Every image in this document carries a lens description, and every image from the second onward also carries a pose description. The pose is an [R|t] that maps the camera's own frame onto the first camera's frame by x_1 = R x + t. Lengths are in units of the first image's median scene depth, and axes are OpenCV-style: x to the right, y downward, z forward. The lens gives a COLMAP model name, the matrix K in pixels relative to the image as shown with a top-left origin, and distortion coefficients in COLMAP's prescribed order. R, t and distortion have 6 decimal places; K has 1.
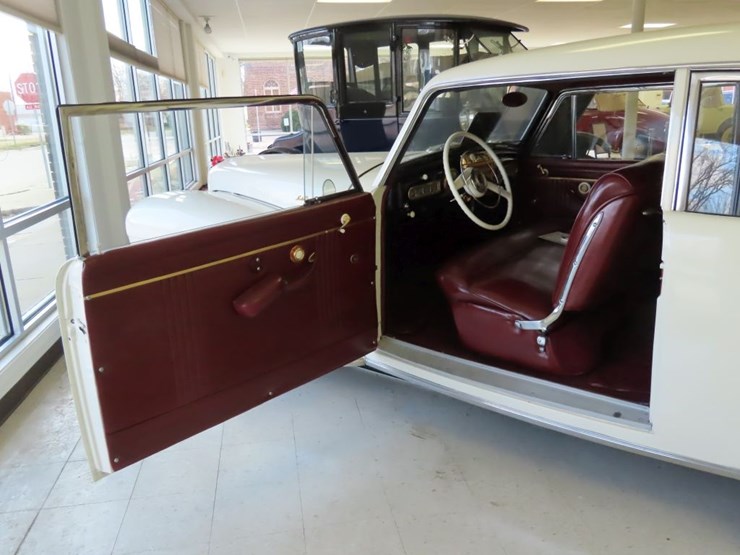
lens RADIAL K [[589.4, 0, 374.8], [0, 589.4, 282.5], [0, 0, 1]] dist [0.009901, -0.001589]
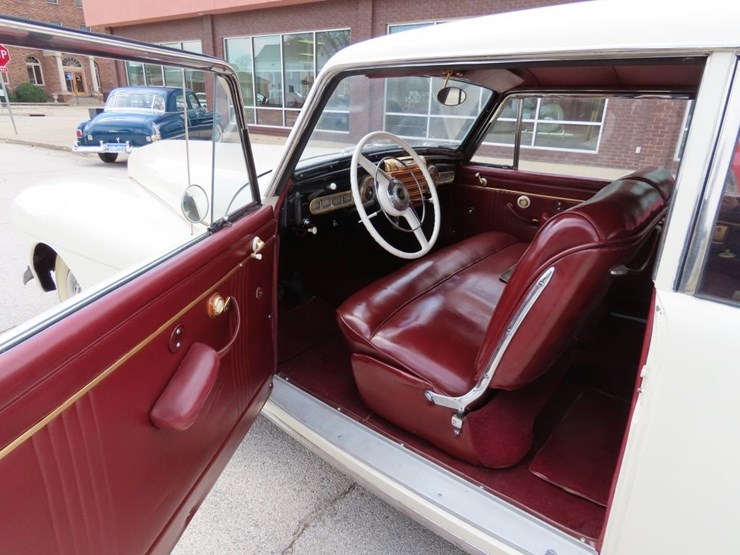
lens RADIAL K [[467.2, 0, 370.0], [0, 467.2, 277.5], [0, 0, 1]] dist [-0.007559, 0.002880]
pose [[0.997304, 0.054431, 0.049223, 0.120907], [-0.057589, 0.996211, 0.065177, -0.108181], [-0.045489, -0.067836, 0.996659, 0.387469]]
